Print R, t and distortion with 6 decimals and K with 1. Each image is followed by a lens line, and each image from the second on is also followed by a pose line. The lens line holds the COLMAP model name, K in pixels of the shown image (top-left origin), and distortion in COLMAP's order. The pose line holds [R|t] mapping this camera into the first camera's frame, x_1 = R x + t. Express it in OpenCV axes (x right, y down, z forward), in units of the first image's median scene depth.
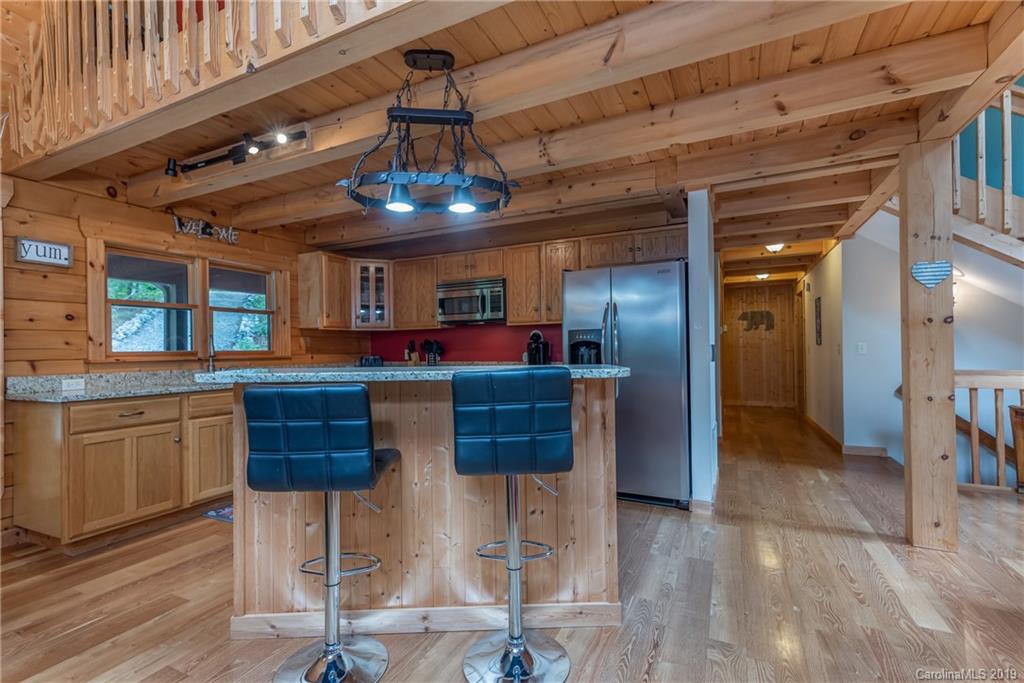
lens RADIAL K [[459.4, 0, 511.2], [0, 459.4, 346.6], [0, 0, 1]] dist [0.013072, -0.000027]
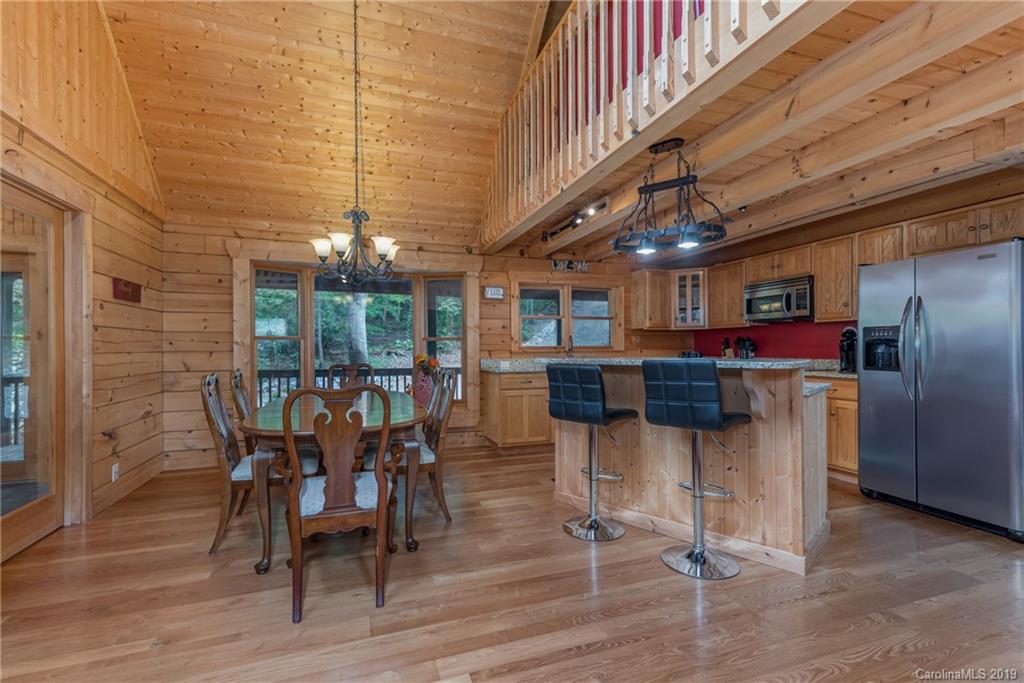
lens RADIAL K [[459.4, 0, 511.2], [0, 459.4, 346.6], [0, 0, 1]] dist [0.013072, -0.000027]
pose [[0.706434, 0.007709, -0.707737, 0.318687], [-0.000557, 0.999946, 0.010335, -0.004886], [0.707778, -0.006907, 0.706401, -0.230062]]
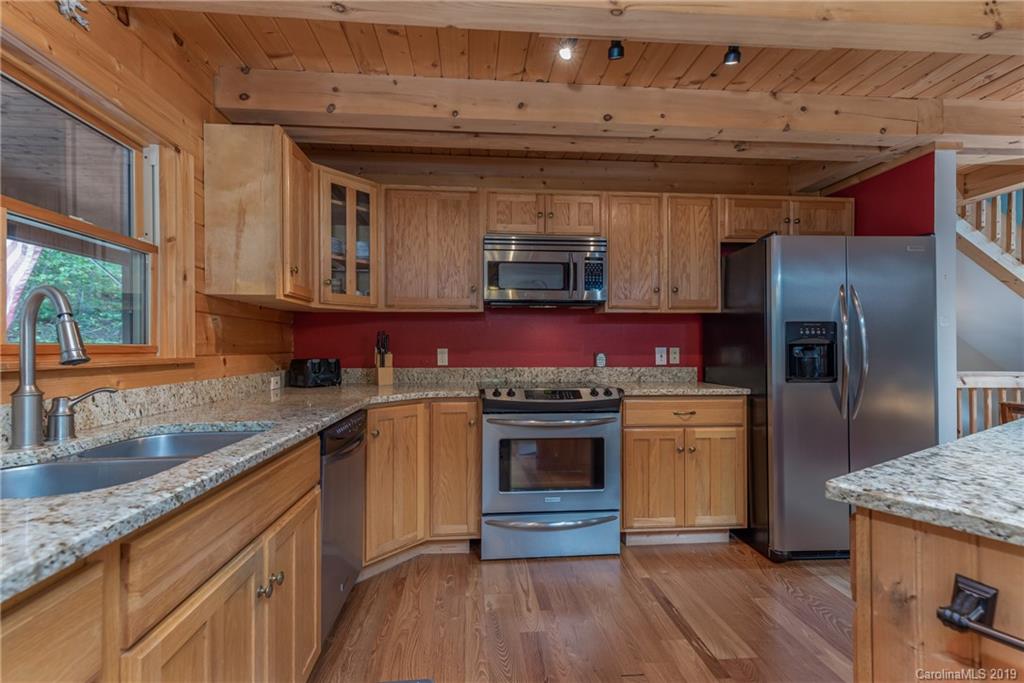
lens RADIAL K [[459.4, 0, 511.2], [0, 459.4, 346.6], [0, 0, 1]] dist [0.013072, -0.000027]
pose [[0.855098, 0.013651, 0.518287, -0.630060], [-0.011839, 0.999907, -0.006803, 0.012120], [-0.518332, -0.000319, 0.855180, 0.690970]]
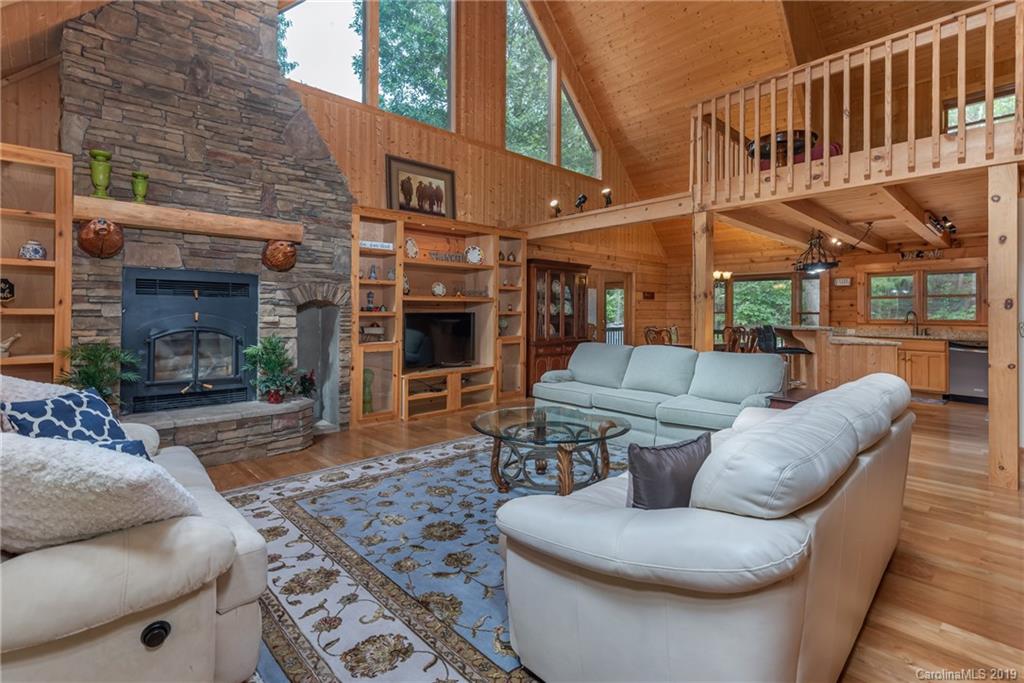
lens RADIAL K [[476.1, 0, 512.7], [0, 476.1, 311.5], [0, 0, 1]] dist [0.000047, -0.000124]
pose [[-0.353642, 0.004596, -0.935370, 2.062639], [0.000617, 0.999989, 0.004681, -0.038883], [0.935381, 0.001078, -0.353641, 0.165214]]
